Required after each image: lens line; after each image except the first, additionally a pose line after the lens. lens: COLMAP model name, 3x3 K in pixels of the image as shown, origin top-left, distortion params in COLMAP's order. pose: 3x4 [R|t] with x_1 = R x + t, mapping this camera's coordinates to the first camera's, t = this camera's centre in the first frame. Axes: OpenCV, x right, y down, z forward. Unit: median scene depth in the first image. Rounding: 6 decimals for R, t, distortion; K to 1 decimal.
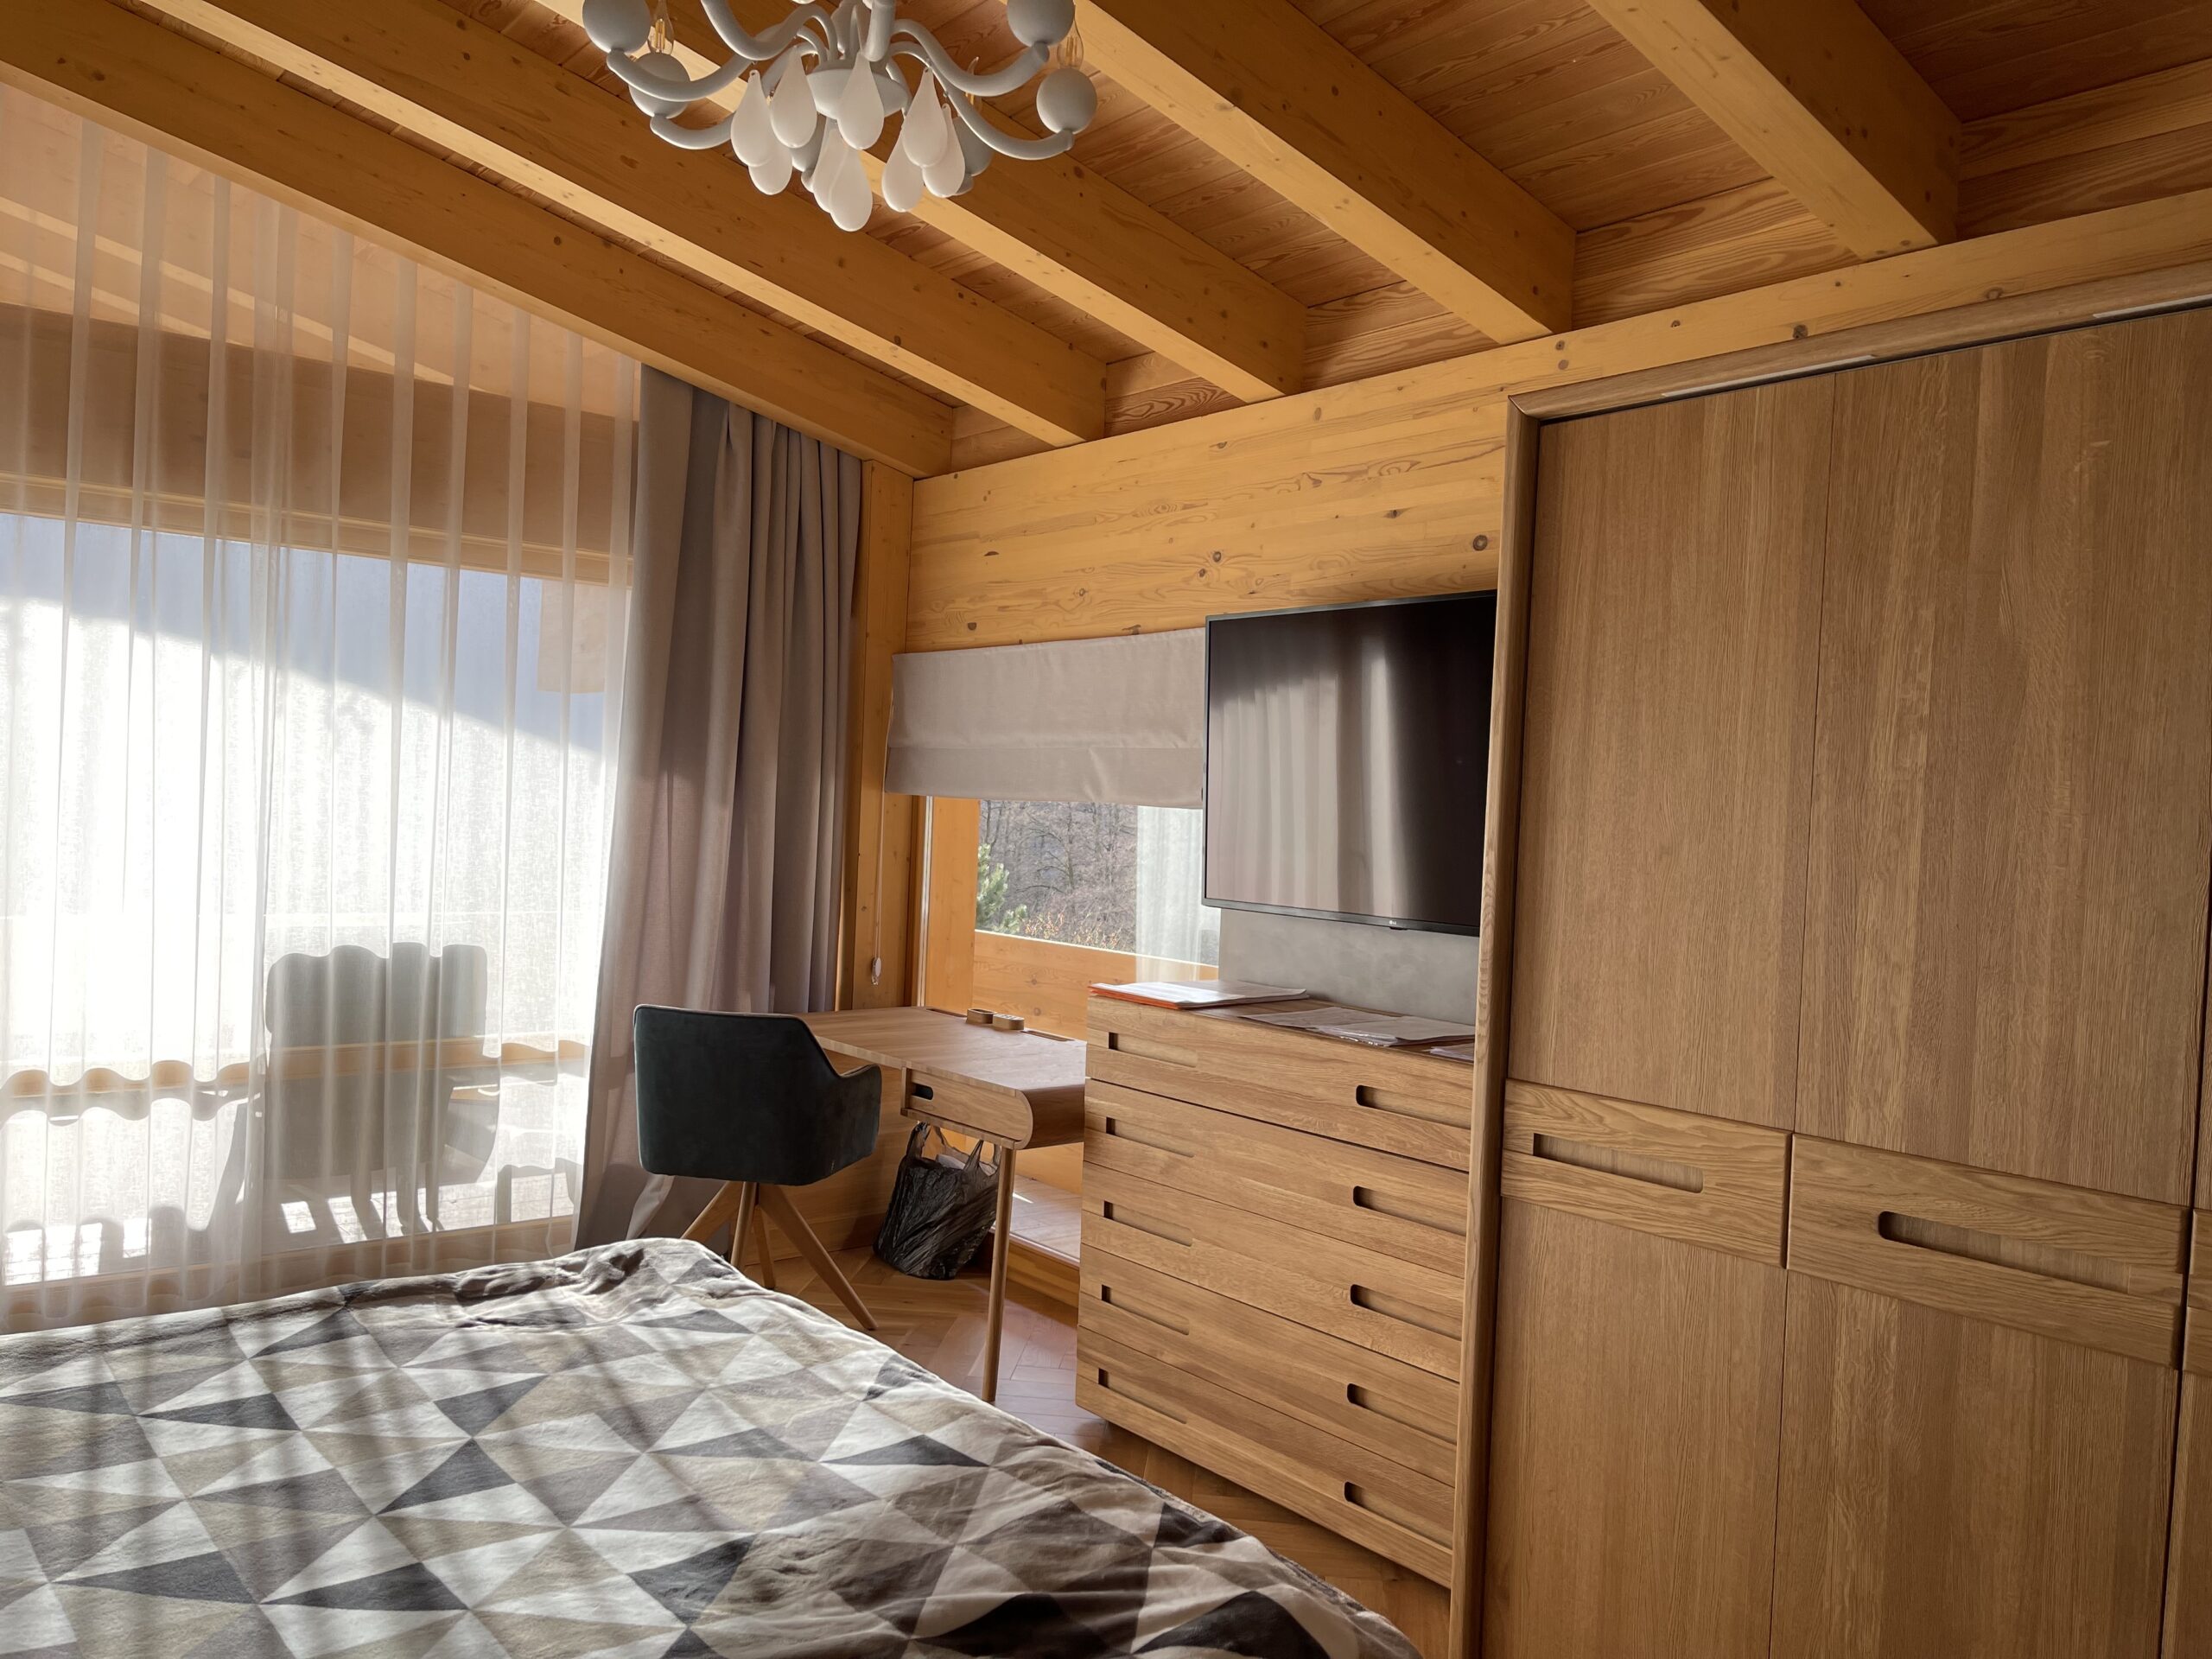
lens RADIAL K [[1678.1, 0, 1107.0], [0, 1678.1, 832.7], [0, 0, 1]] dist [0.050736, -0.064267]
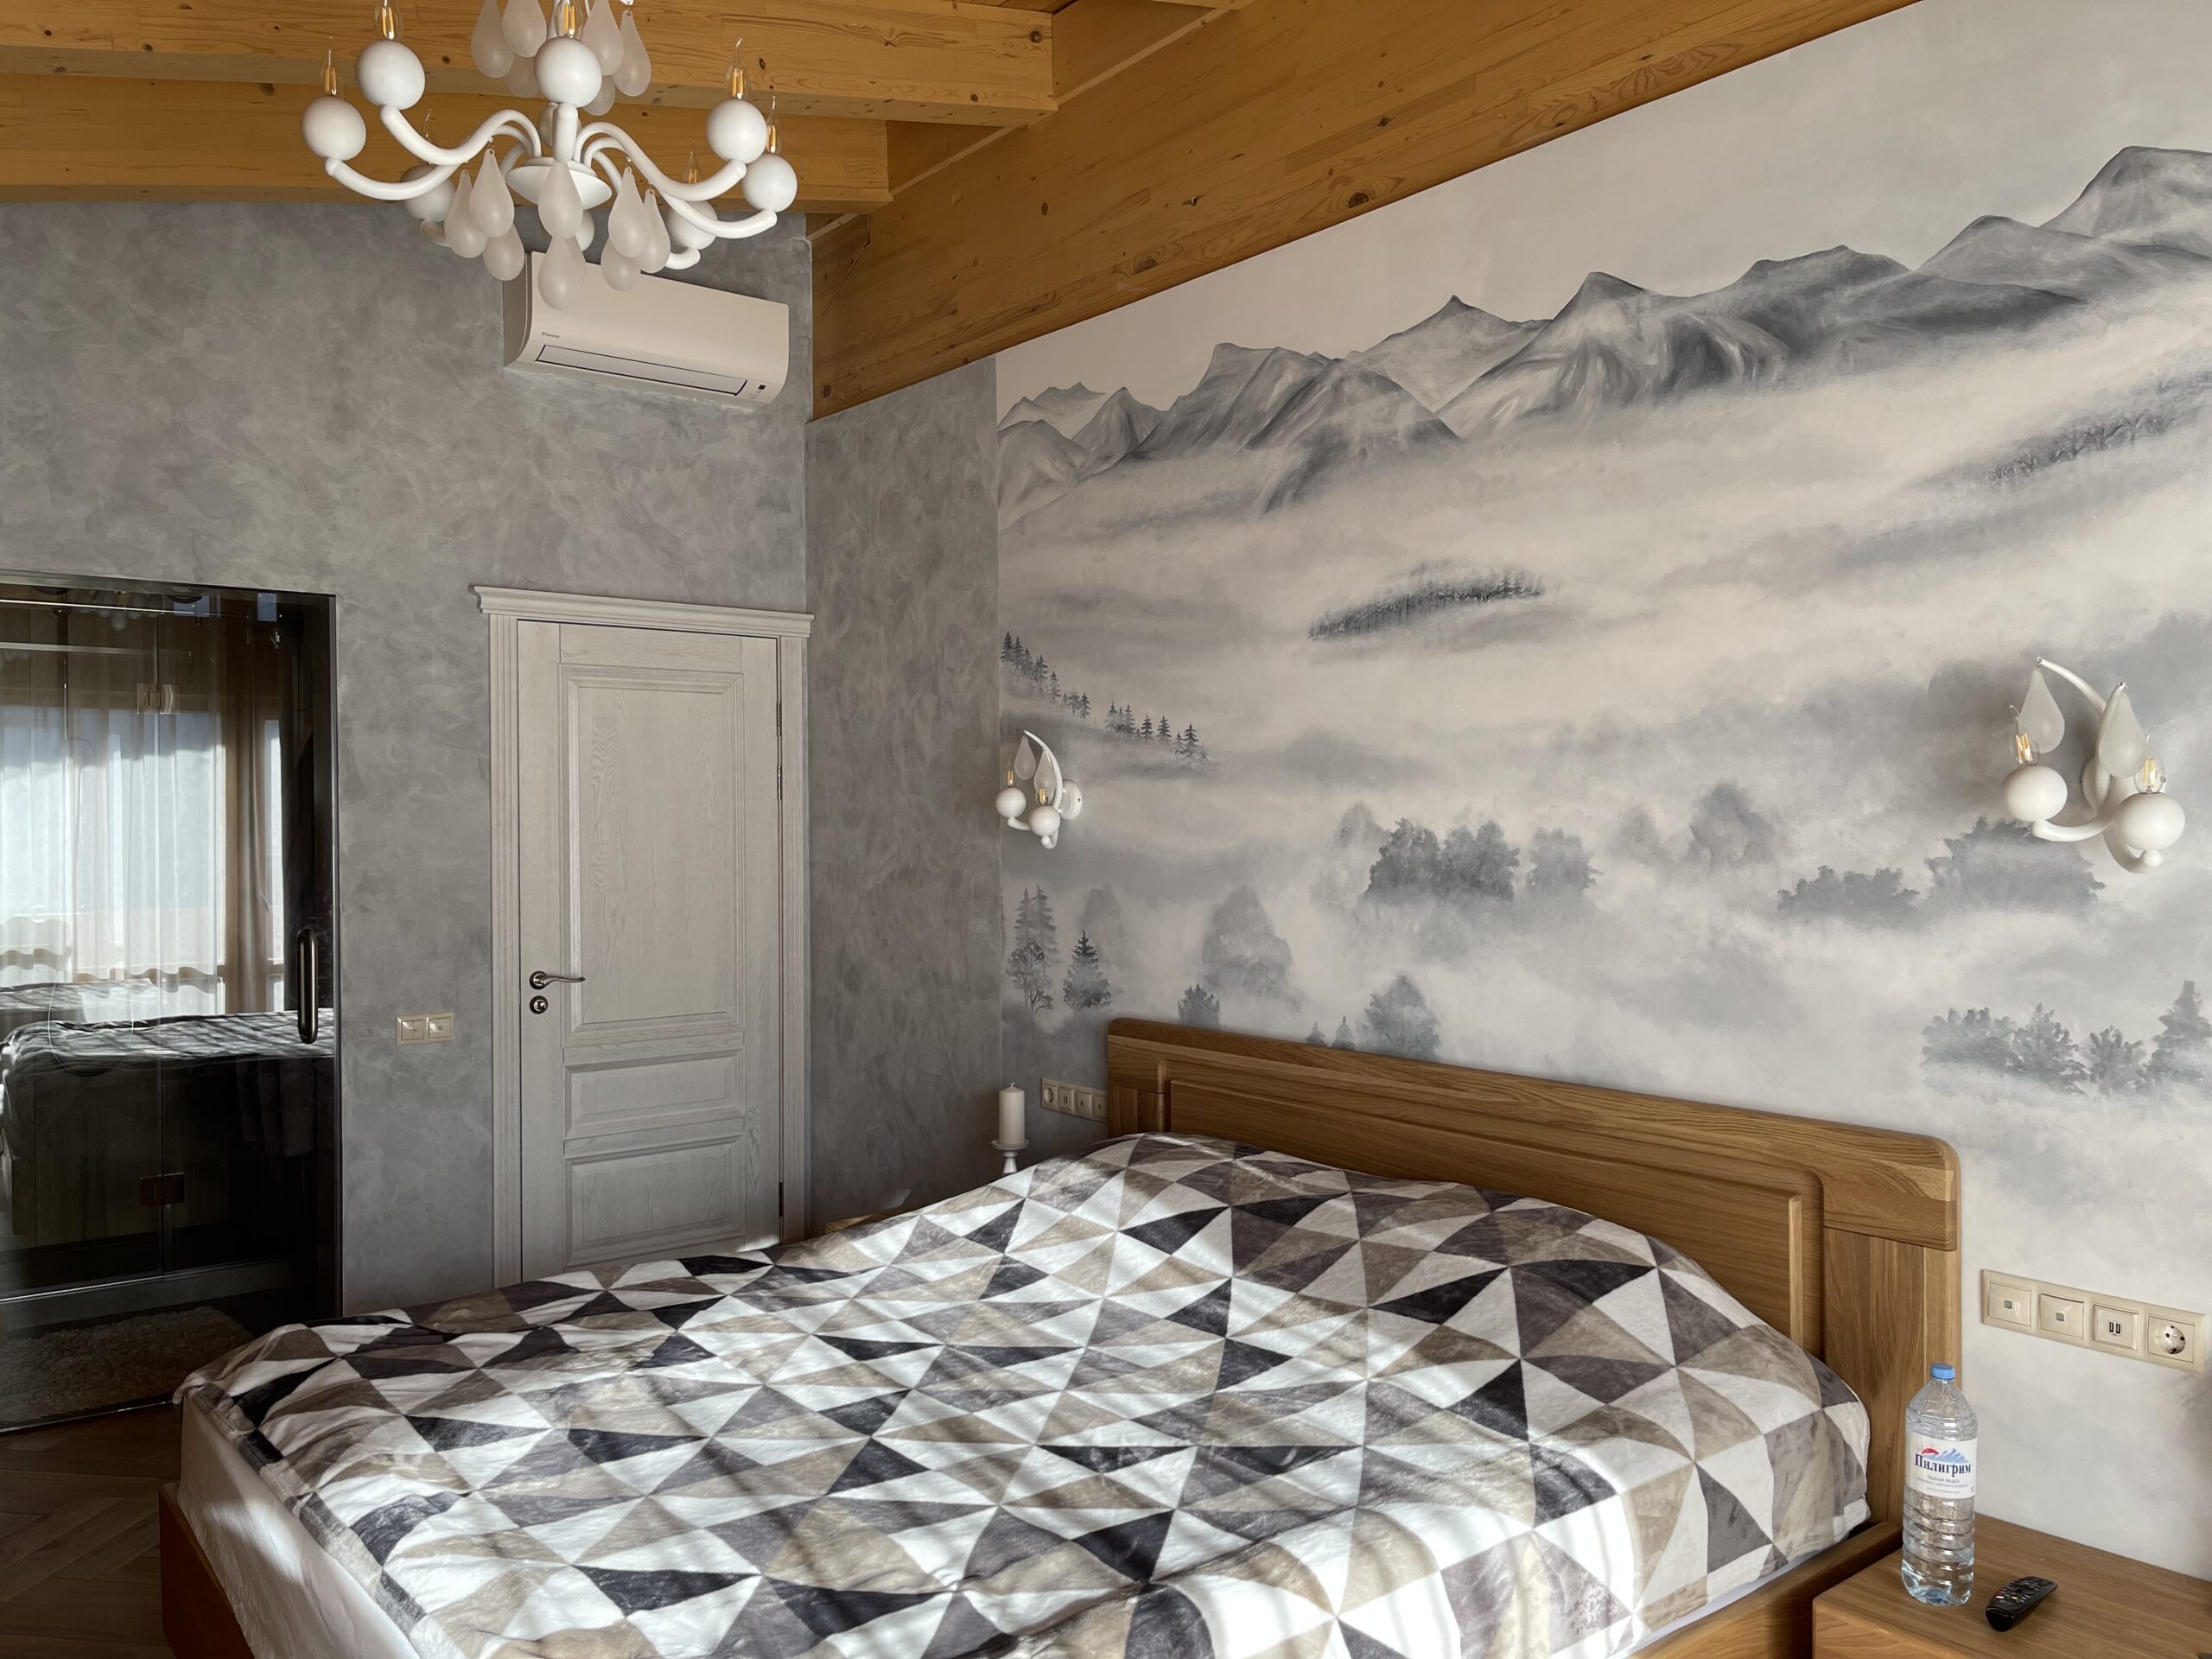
lens RADIAL K [[1678.1, 0, 1105.3], [0, 1678.1, 827.1], [0, 0, 1]] dist [0.050736, -0.064267]
pose [[-0.999074, -0.042369, 0.007417, -0.520201], [-0.042087, 0.998508, 0.034779, -0.070635], [-0.008880, 0.034434, -0.999368, 2.069901]]
